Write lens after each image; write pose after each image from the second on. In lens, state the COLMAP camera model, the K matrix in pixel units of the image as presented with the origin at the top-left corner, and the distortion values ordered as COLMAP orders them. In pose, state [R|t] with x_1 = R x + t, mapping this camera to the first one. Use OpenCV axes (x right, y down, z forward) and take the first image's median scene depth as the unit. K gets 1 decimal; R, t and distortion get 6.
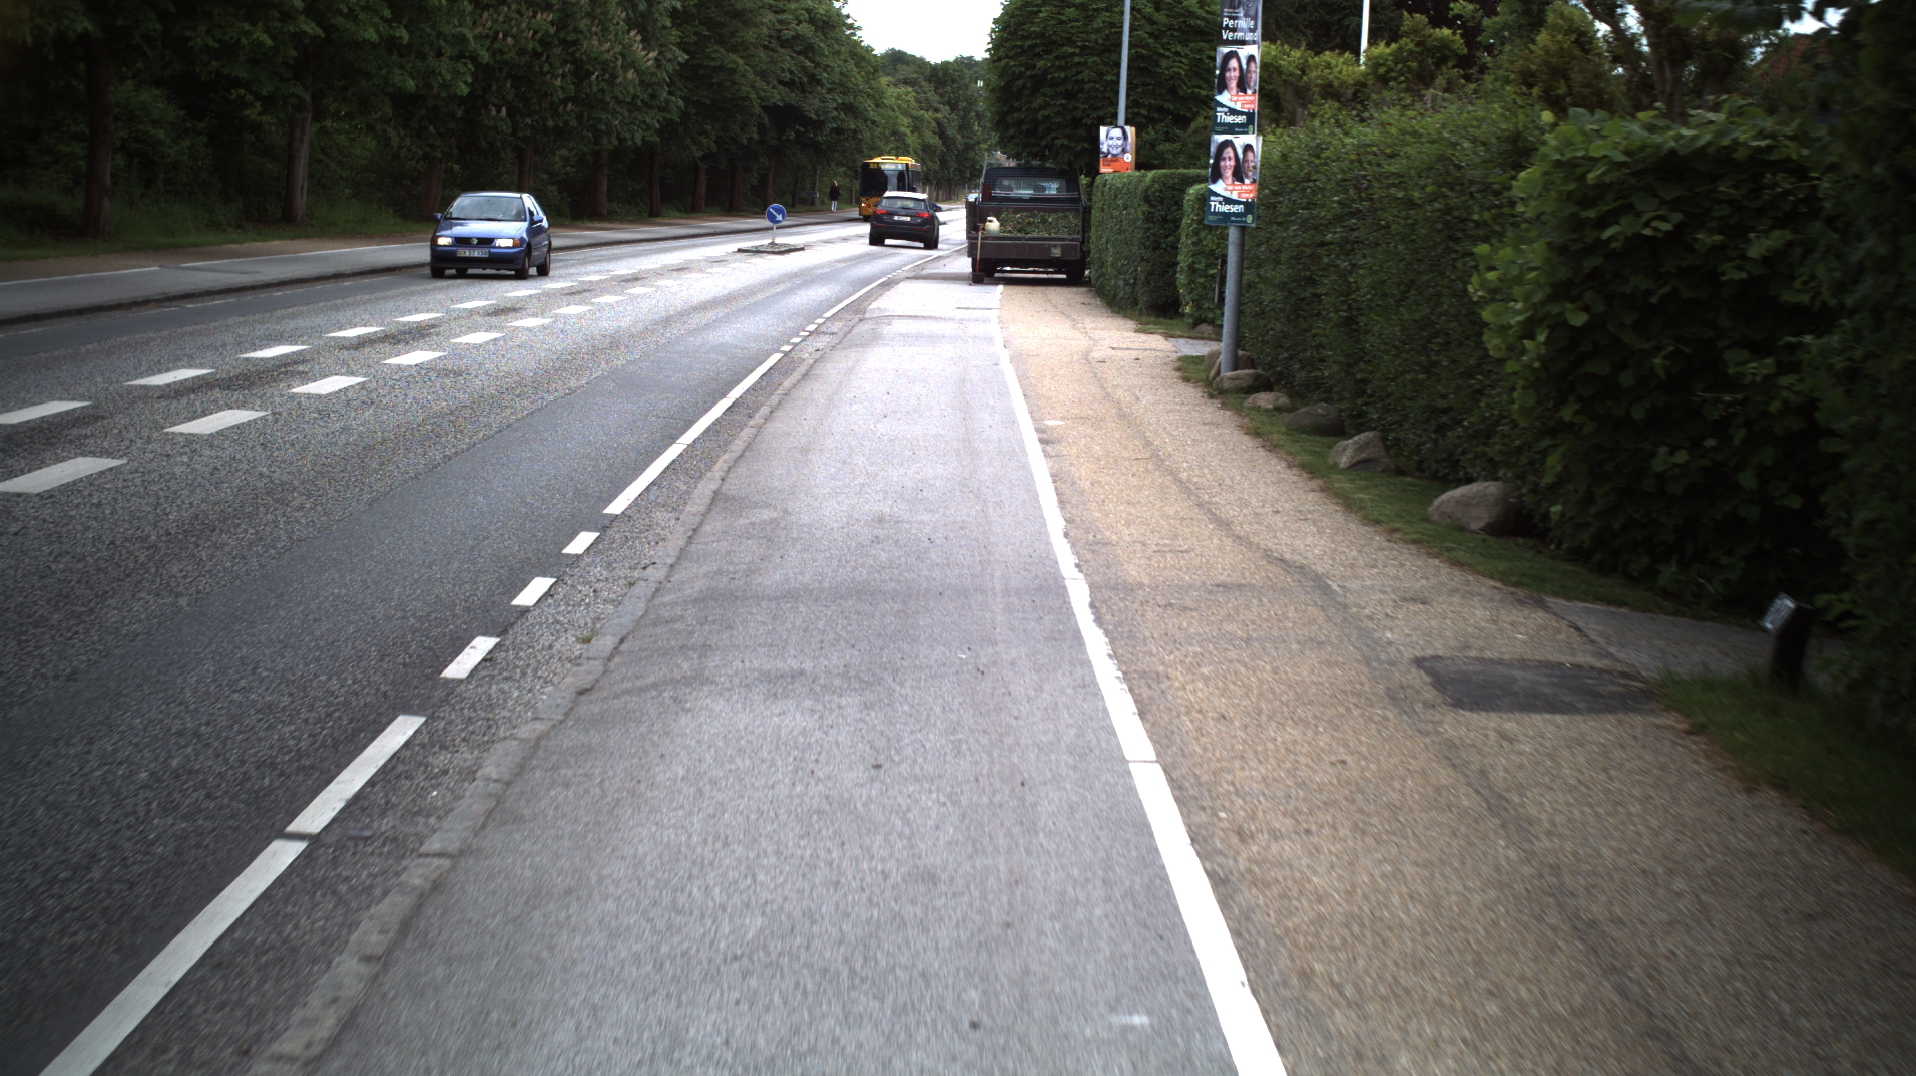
lens RADIAL K [[3625.2, 0, 958.0], [0, 3625.2, 538.0], [0, 0, 1]] dist [-0.332384, 0.477199]
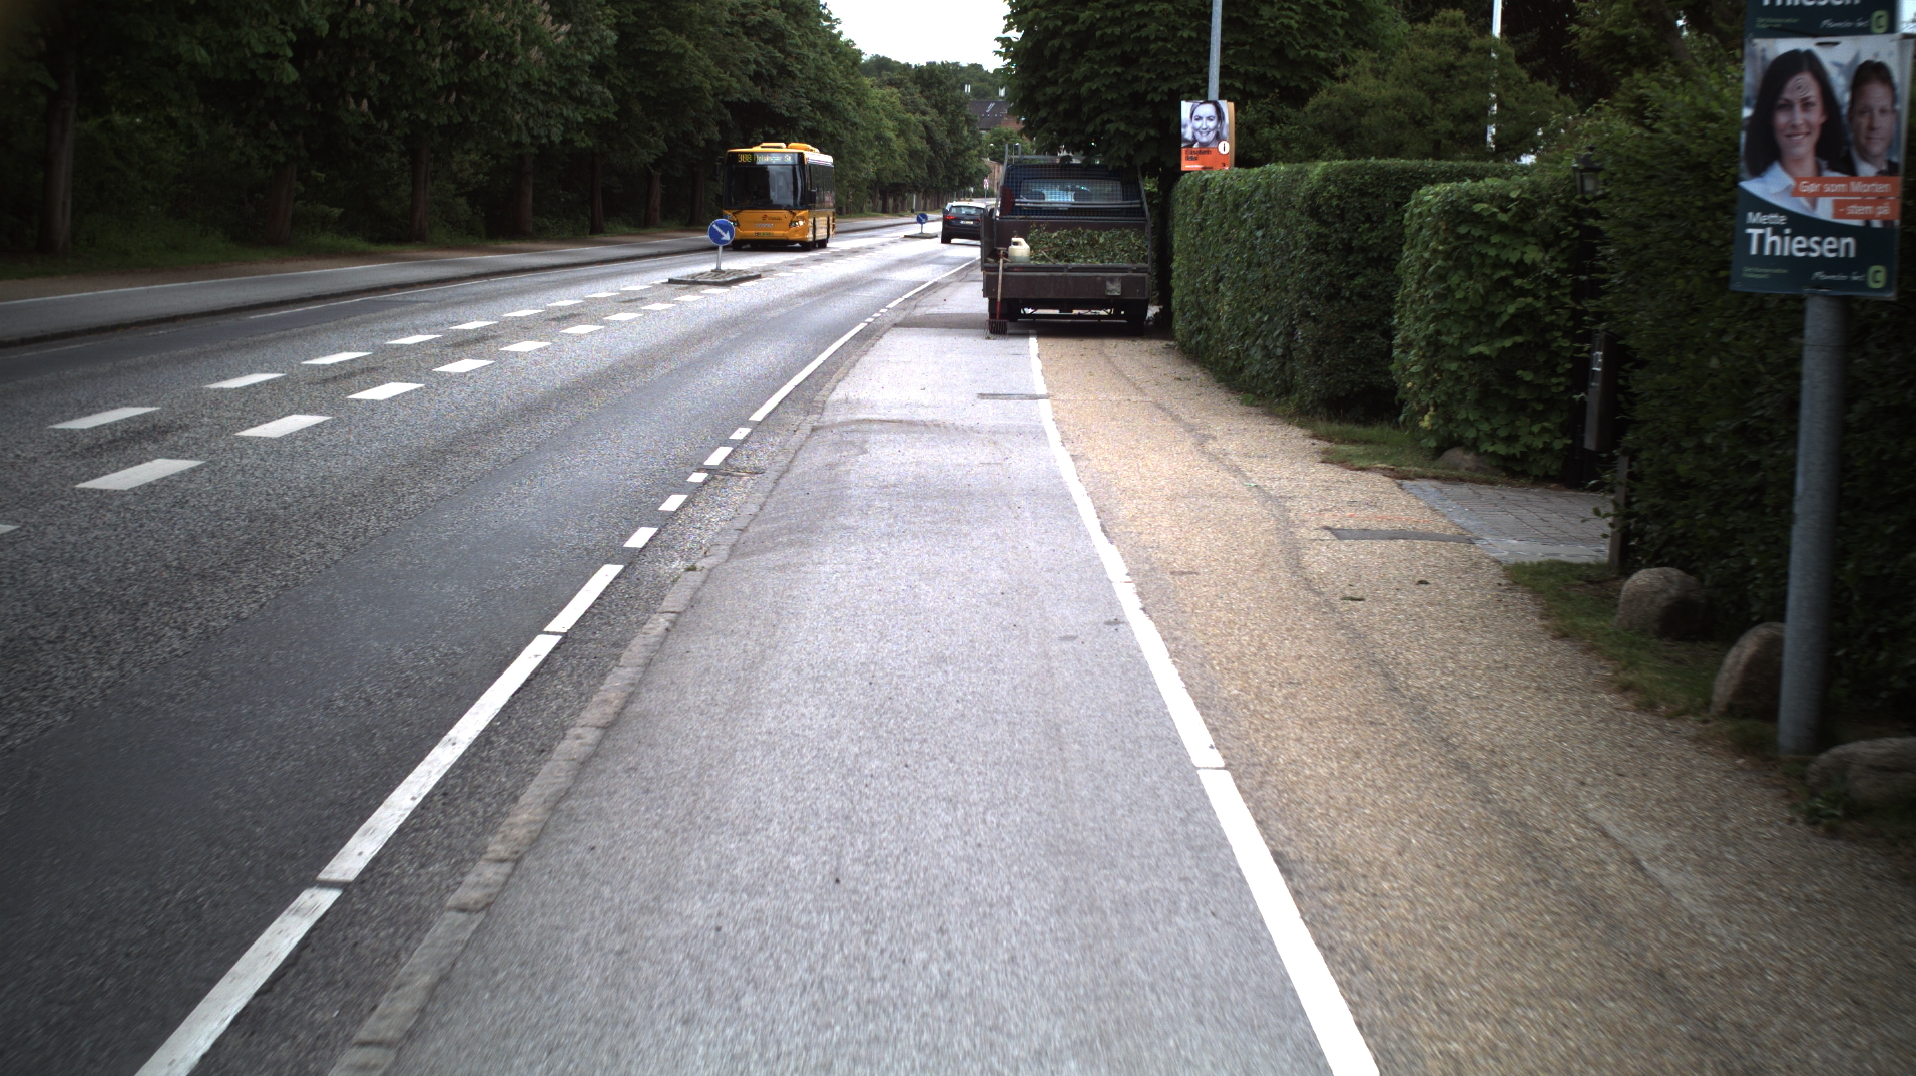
lens RADIAL K [[3625.2, 0, 958.0], [0, 3625.2, 538.0], [0, 0, 1]] dist [-0.332384, 0.477199]
pose [[0.999953, -0.009180, 0.003046, -0.004527], [0.009187, 0.999955, -0.002351, -0.030253], [-0.003025, 0.002379, 0.999993, 0.314477]]
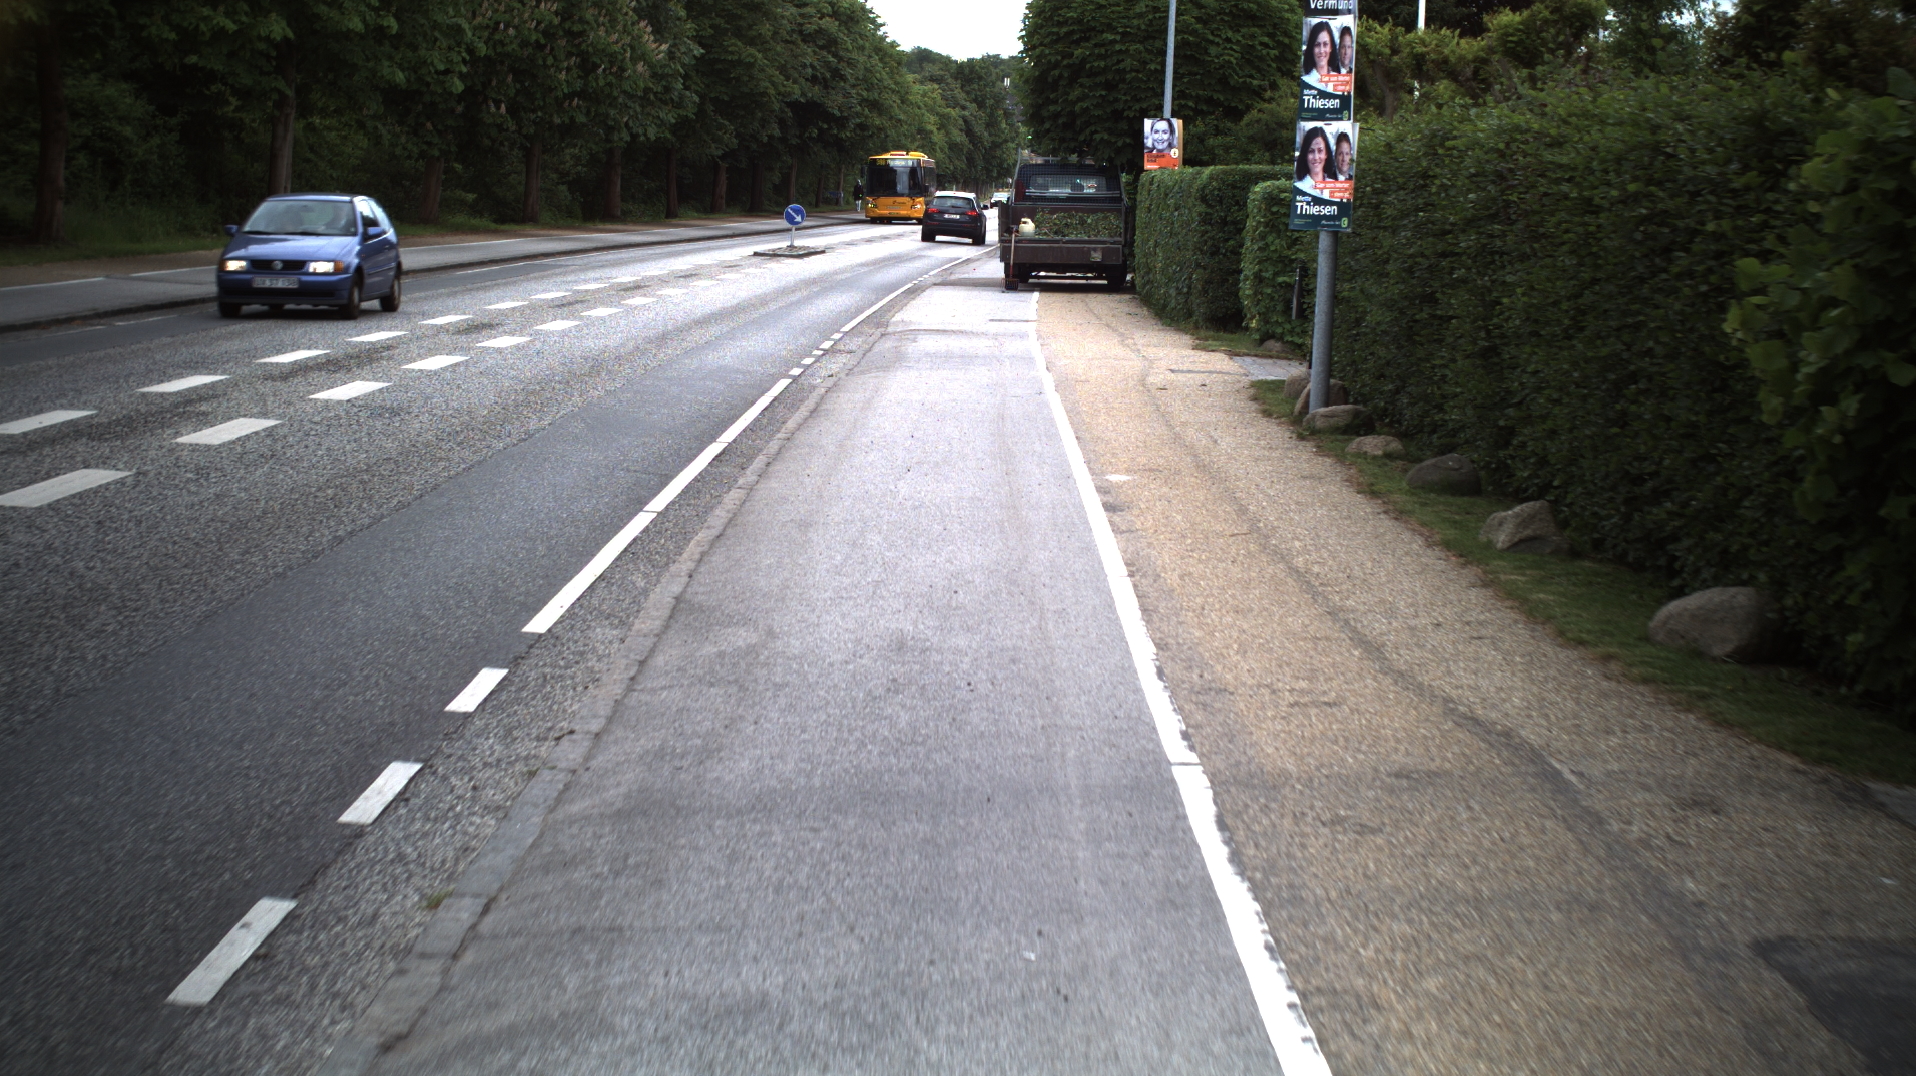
lens RADIAL K [[3625.2, 0, 958.0], [0, 3625.2, 538.0], [0, 0, 1]] dist [-0.332384, 0.477199]
pose [[0.999967, -0.002752, -0.007605, -0.001229], [0.002755, 0.999996, 0.000307, -0.007584], [0.007604, -0.000328, 0.999971, 0.078610]]
